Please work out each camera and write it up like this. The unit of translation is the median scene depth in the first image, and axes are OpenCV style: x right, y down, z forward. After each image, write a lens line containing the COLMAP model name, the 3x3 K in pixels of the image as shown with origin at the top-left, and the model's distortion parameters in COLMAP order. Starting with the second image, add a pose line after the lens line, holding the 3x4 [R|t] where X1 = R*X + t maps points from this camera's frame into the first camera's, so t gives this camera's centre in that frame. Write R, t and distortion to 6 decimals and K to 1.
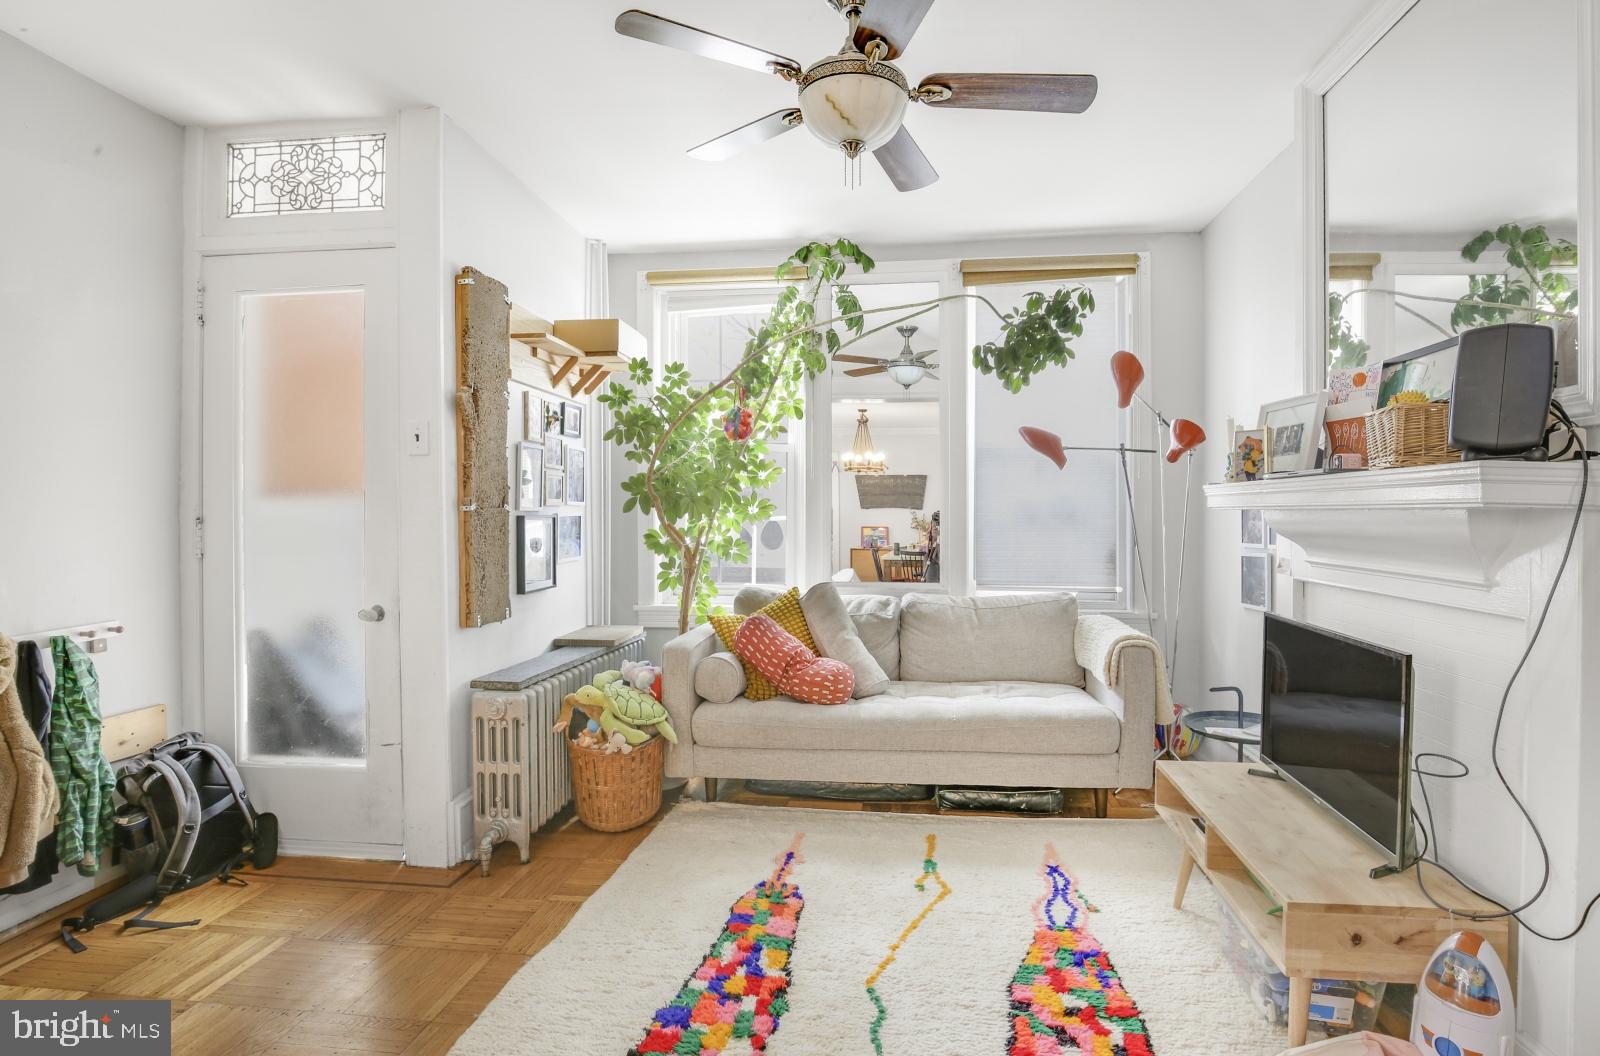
lens RADIAL K [[807.5, 0, 844.0], [0, 807.5, 523.7], [0, 0, 1]] dist [-0.028238, 0.000180]
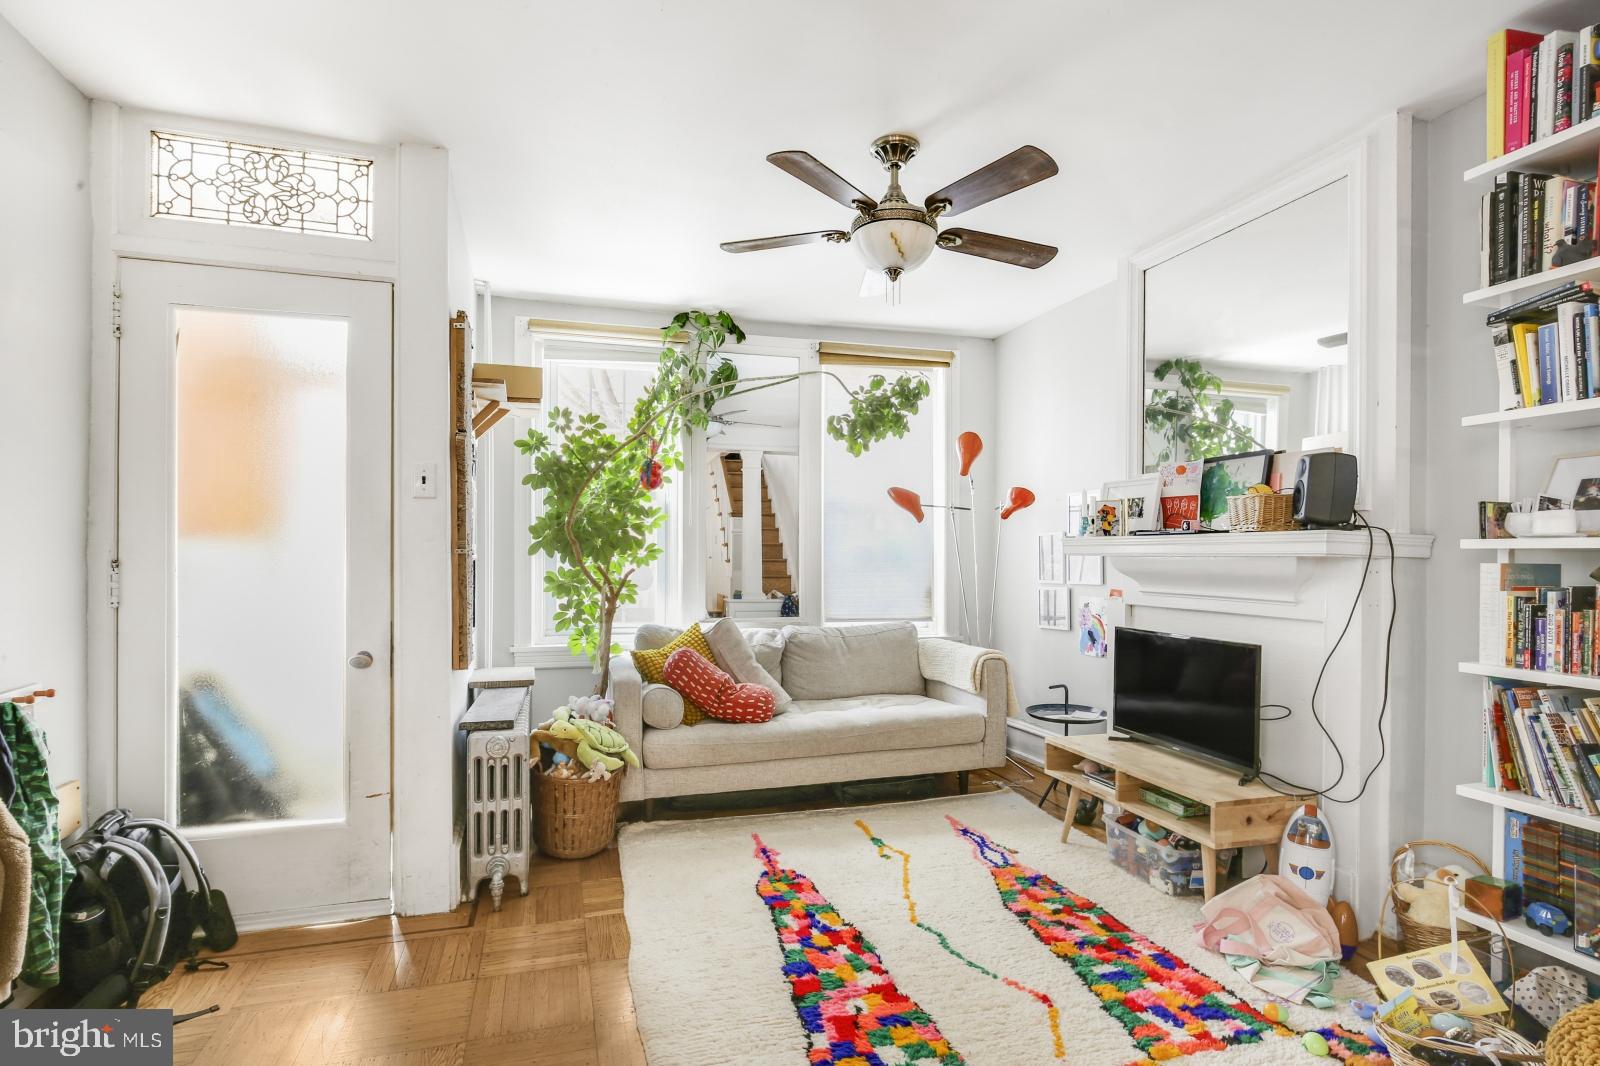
lens RADIAL K [[792.8, 0, 805.6], [0, 792.8, 565.1], [0, 0, 1]] dist [-0.002024, 0.000322]
pose [[0.922316, -0.001062, 0.386435, -0.455711], [0.001360, 0.999999, -0.000499, -0.000877], [-0.386434, 0.000986, 0.922317, -0.084954]]
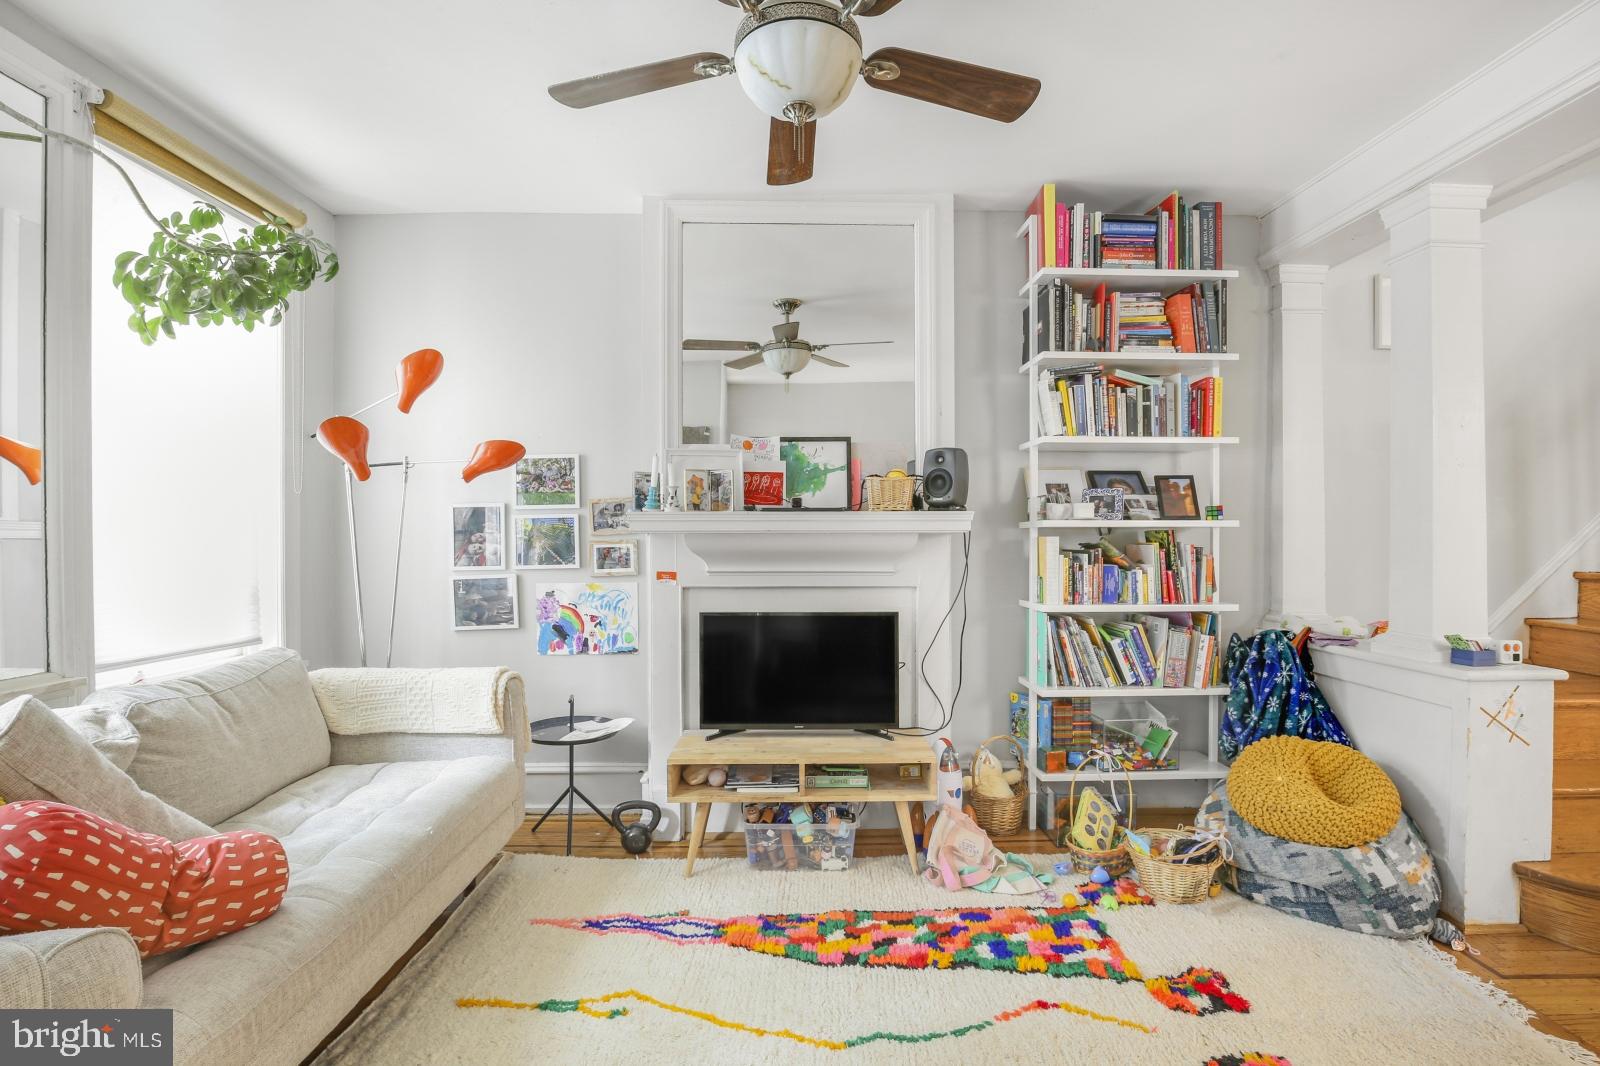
lens RADIAL K [[770.3, 0, 800.6], [0, 770.3, 539.7], [0, 0, 1]] dist [-0.031020, 0.000320]
pose [[-0.107846, -0.006079, 0.994149, -0.605152], [0.016393, 0.999834, 0.007892, -0.011945], [-0.994032, 0.017148, -0.107729, 0.819604]]
